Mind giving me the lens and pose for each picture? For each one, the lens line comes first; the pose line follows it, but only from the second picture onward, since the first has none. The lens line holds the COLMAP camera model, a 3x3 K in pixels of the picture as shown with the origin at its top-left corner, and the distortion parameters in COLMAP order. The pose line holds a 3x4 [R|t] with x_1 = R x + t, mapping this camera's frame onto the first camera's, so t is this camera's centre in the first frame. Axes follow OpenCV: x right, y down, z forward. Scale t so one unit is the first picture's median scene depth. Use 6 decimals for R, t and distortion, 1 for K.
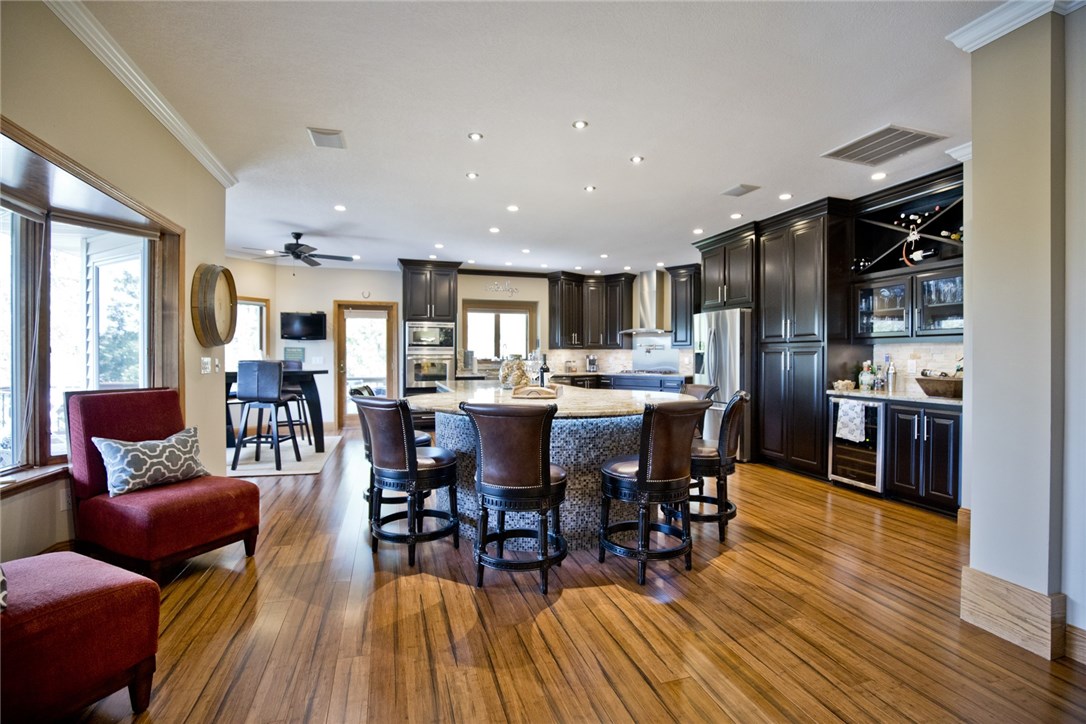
lens RADIAL K [[508.6, 0, 537.0], [0, 508.6, 360.2], [0, 0, 1]] dist [-0.003906, -0.000270]
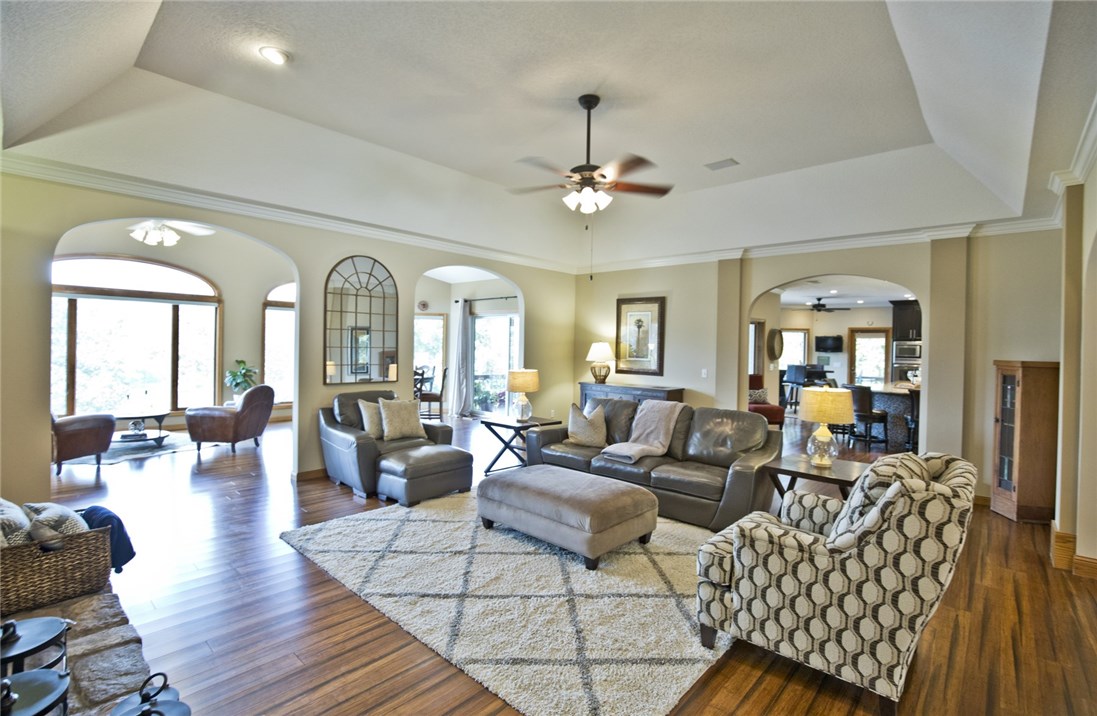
lens RADIAL K [[512.1, 0, 547.0], [0, 512.1, 355.0], [0, 0, 1]] dist [-0.026406, -0.000344]
pose [[0.524604, 0.013053, -0.851246, 0.470442], [-0.017581, 0.999835, 0.004497, -0.021491], [0.851165, 0.012607, 0.524747, -0.658646]]
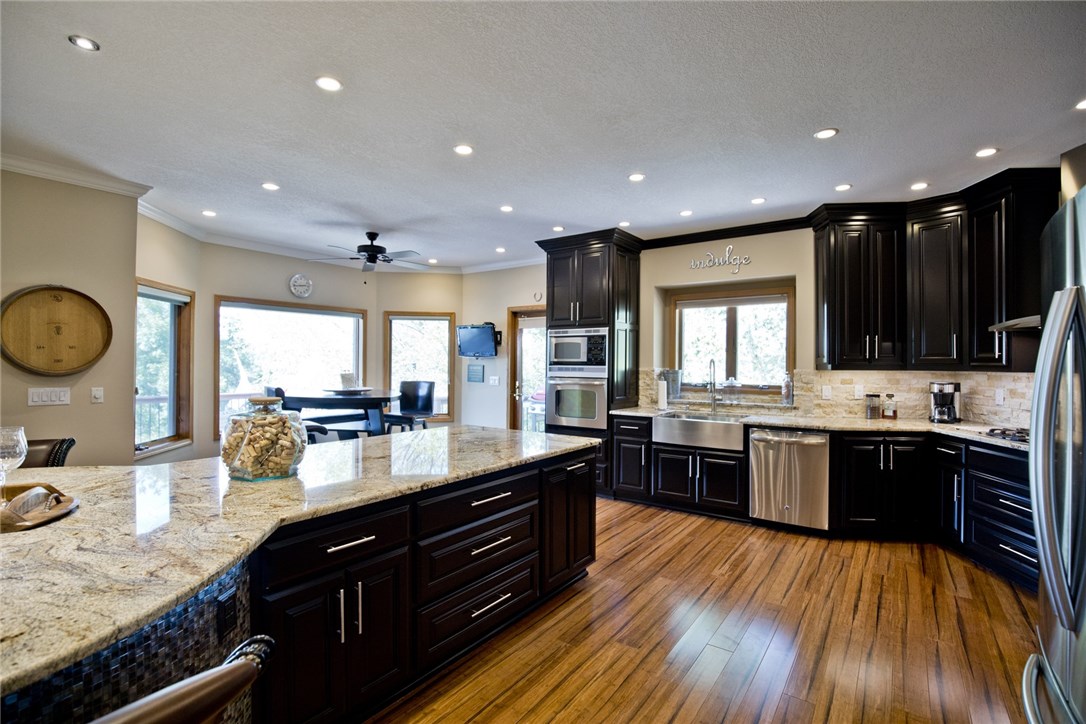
lens RADIAL K [[508.6, 0, 544.0], [0, 508.6, 362.1], [0, 0, 1]] dist [-0.003906, -0.000270]
pose [[0.604911, 0.000793, -0.796293, 0.285608], [-0.011050, 0.999912, -0.007399, -0.024619], [0.796216, 0.013275, 0.604866, 0.551874]]
